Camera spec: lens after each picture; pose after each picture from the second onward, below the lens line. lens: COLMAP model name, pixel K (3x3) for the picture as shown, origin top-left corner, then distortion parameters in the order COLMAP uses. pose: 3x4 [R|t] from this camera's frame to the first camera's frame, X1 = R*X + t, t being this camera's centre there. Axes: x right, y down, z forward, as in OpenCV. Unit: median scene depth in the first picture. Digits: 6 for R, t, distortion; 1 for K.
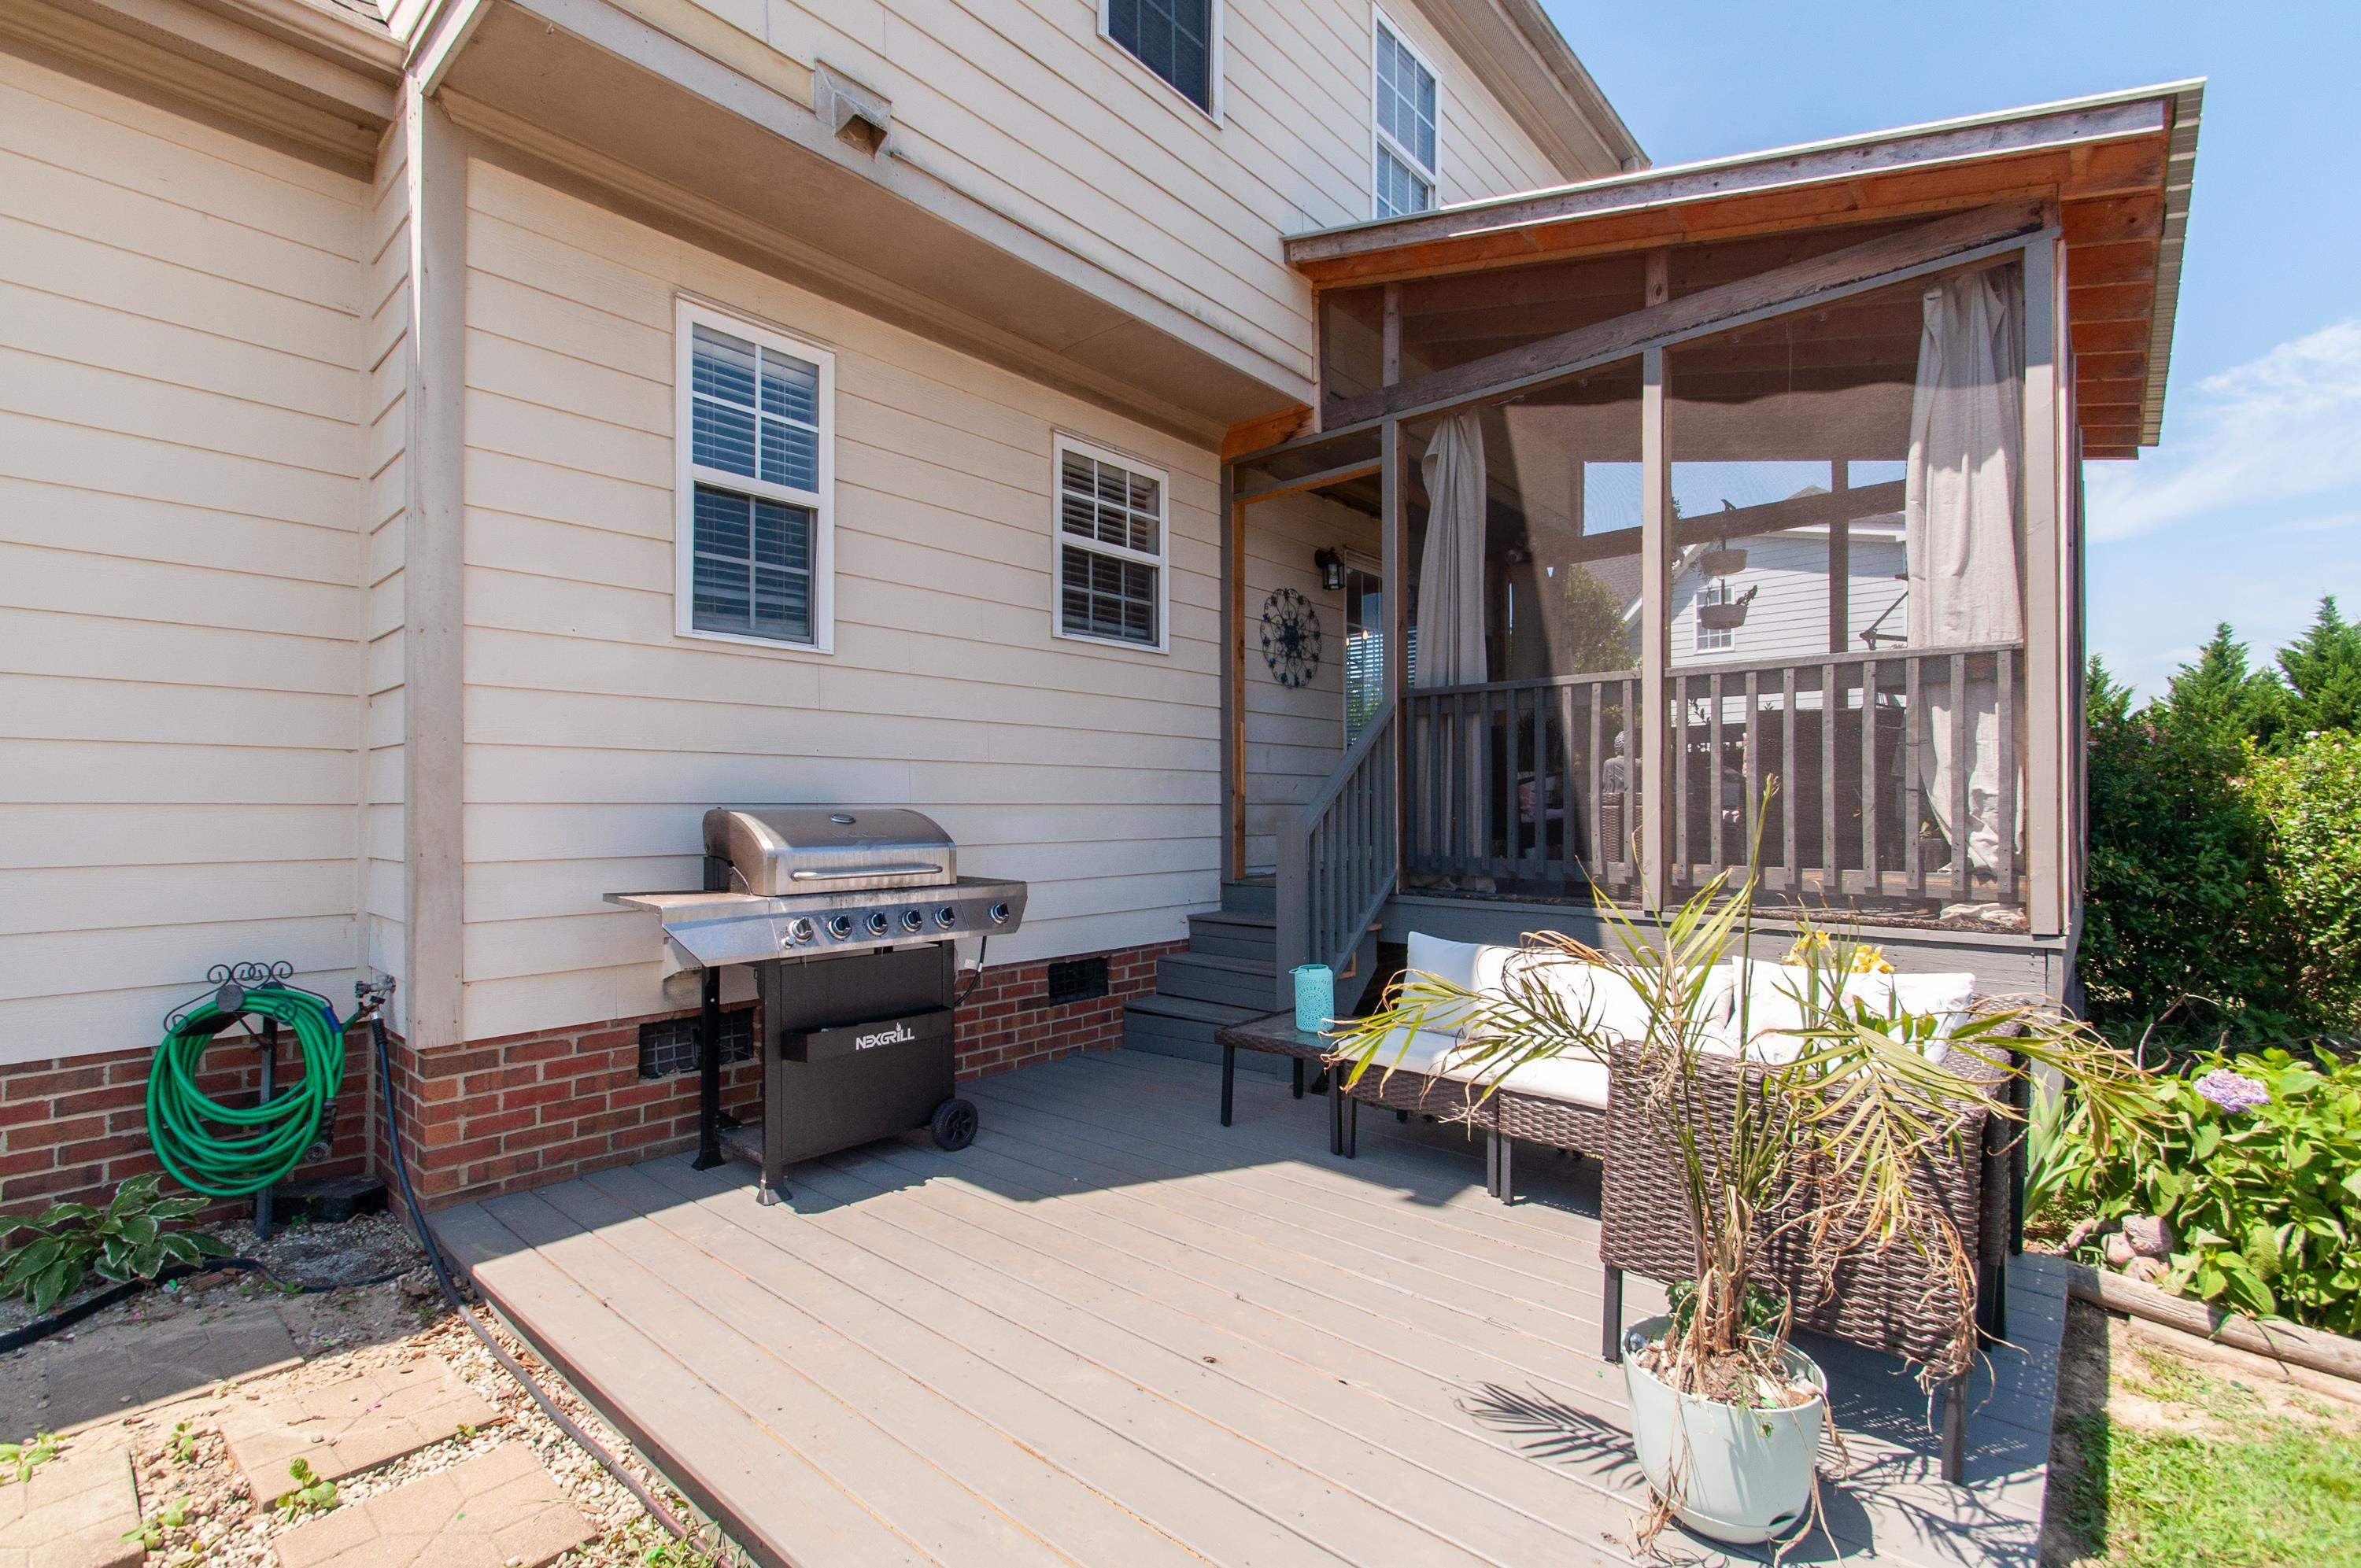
lens RADIAL K [[1060.0, 0, 1175.5], [0, 1060.0, 794.5], [0, 0, 1]] dist [0.001409, 0.000173]
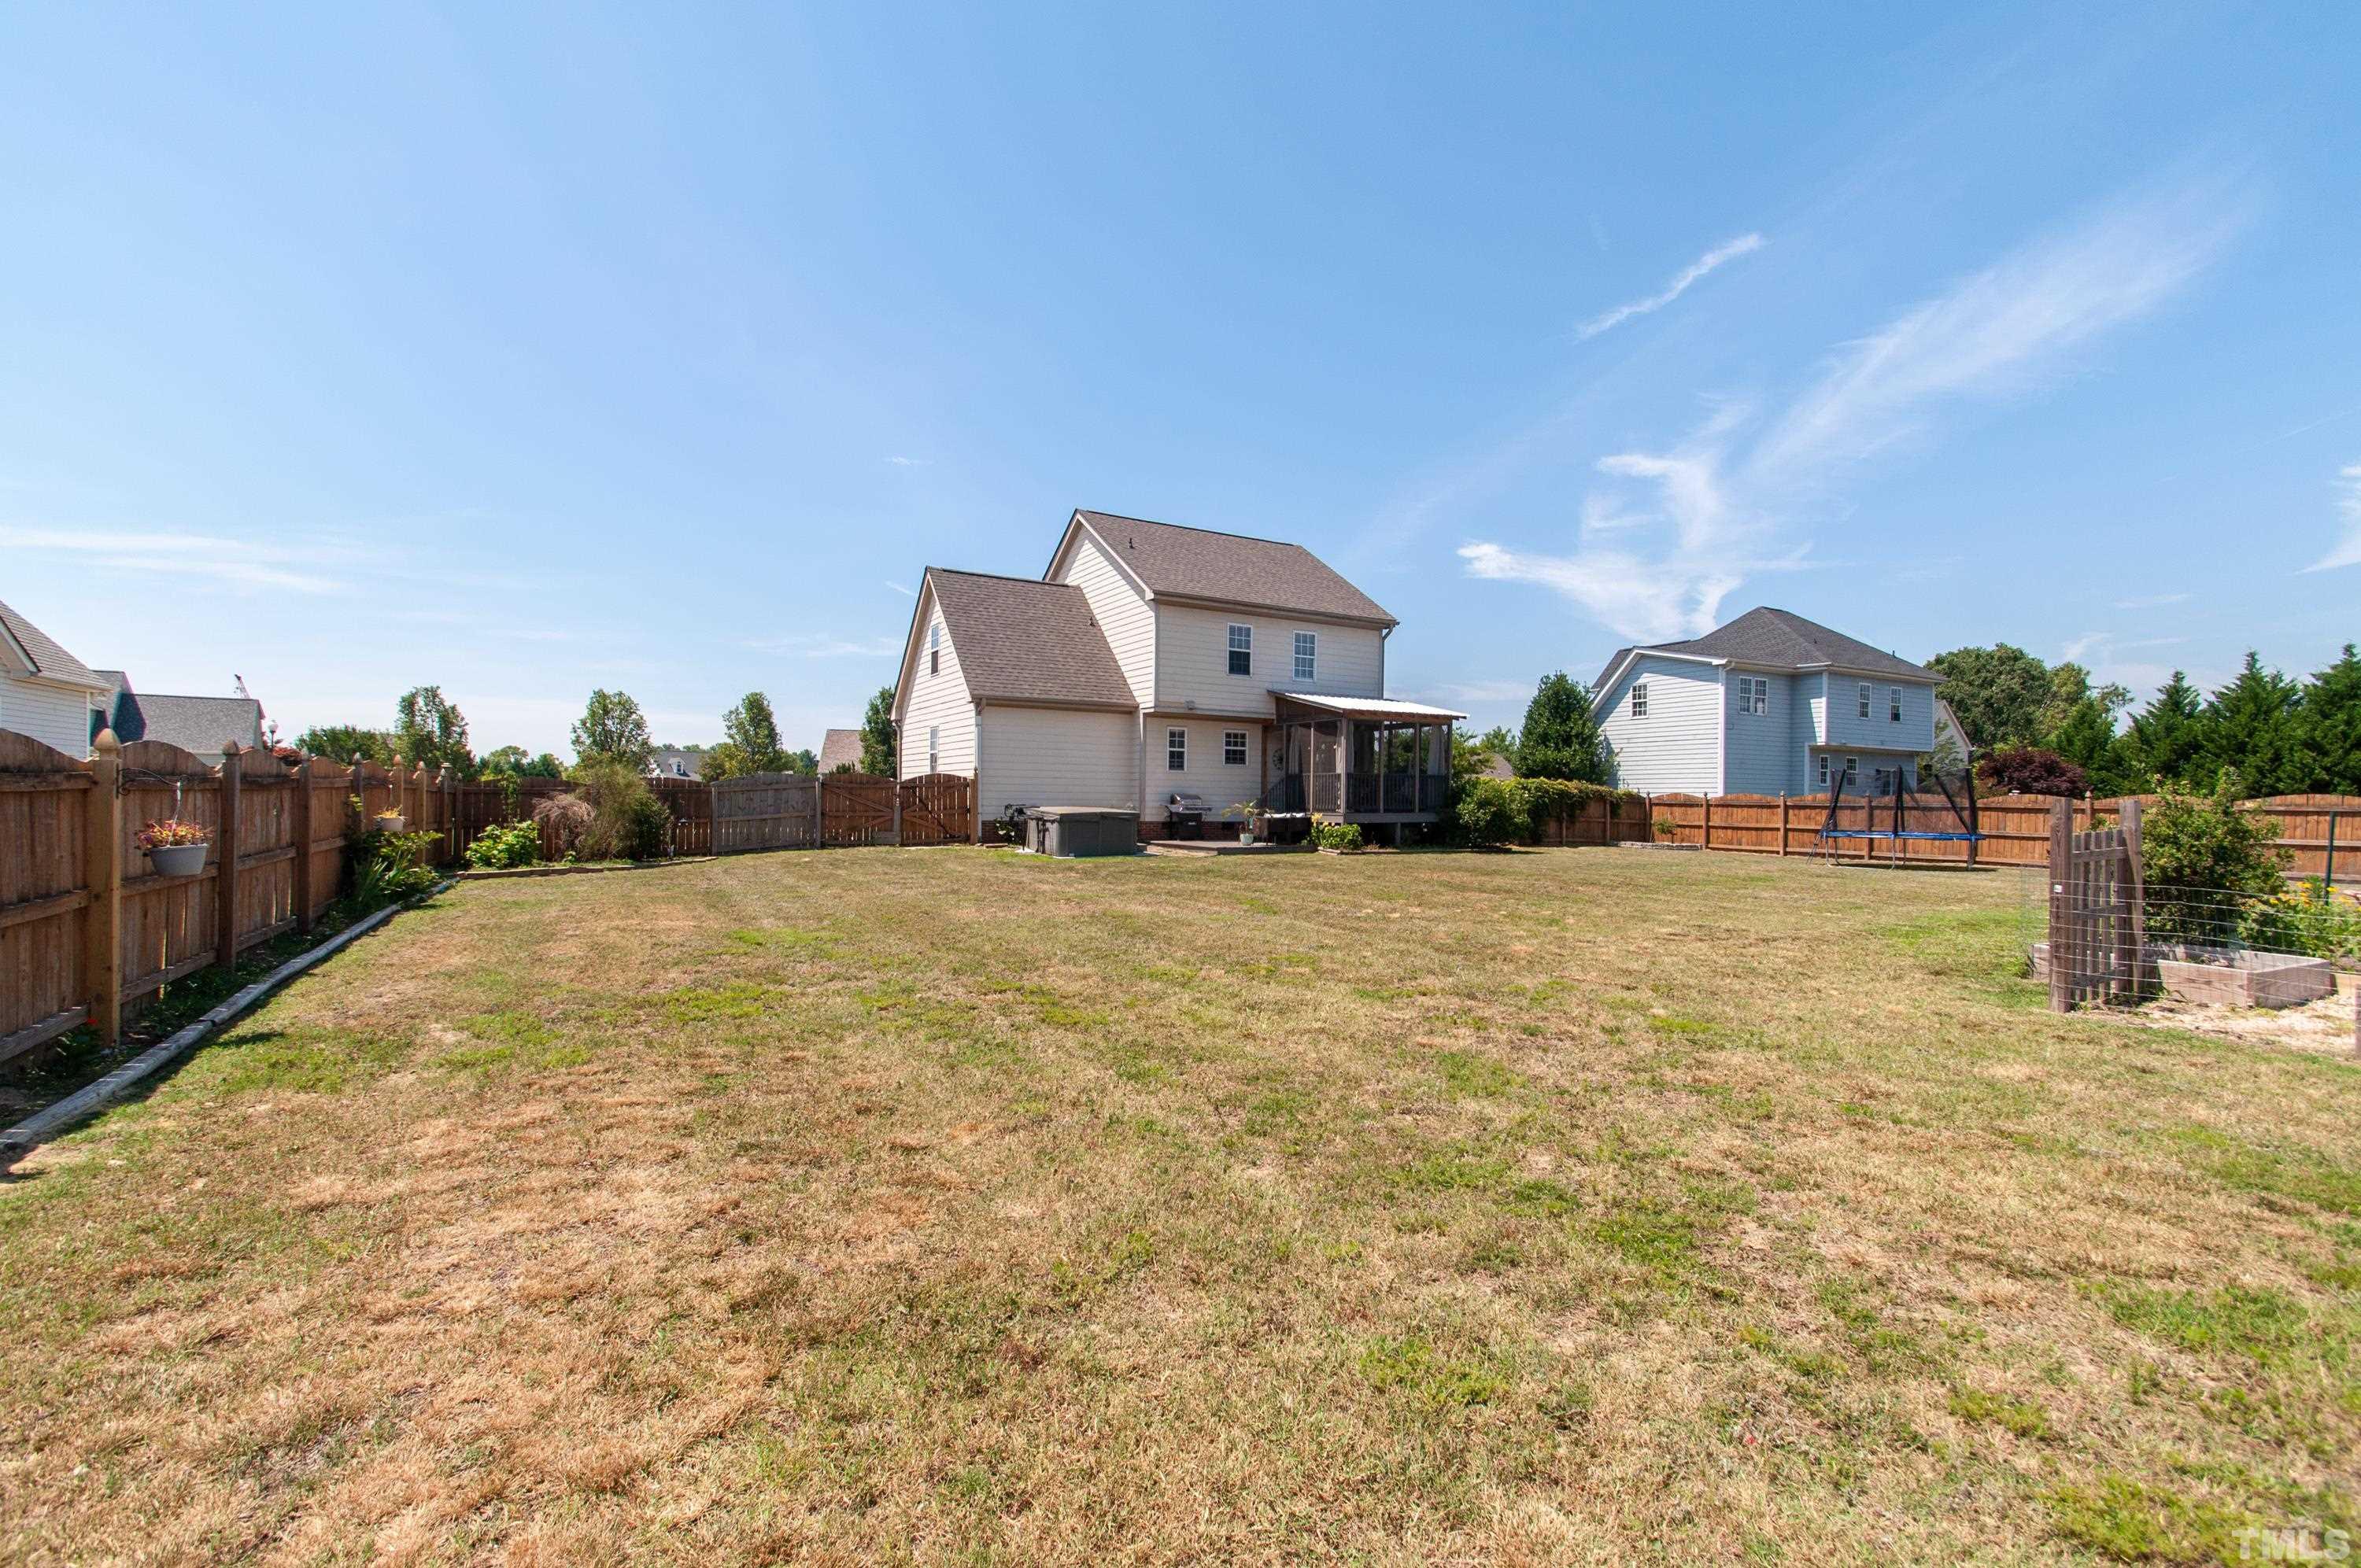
lens RADIAL K [[1065.8, 0, 1183.0], [0, 1065.8, 795.1], [0, 0, 1]] dist [-0.003343, 0.000852]
pose [[0.941901, 0.004714, -0.335857, 1.497347], [-0.004575, 0.999989, 0.001204, 0.007384], [0.335859, 0.000402, 0.941912, -4.181794]]
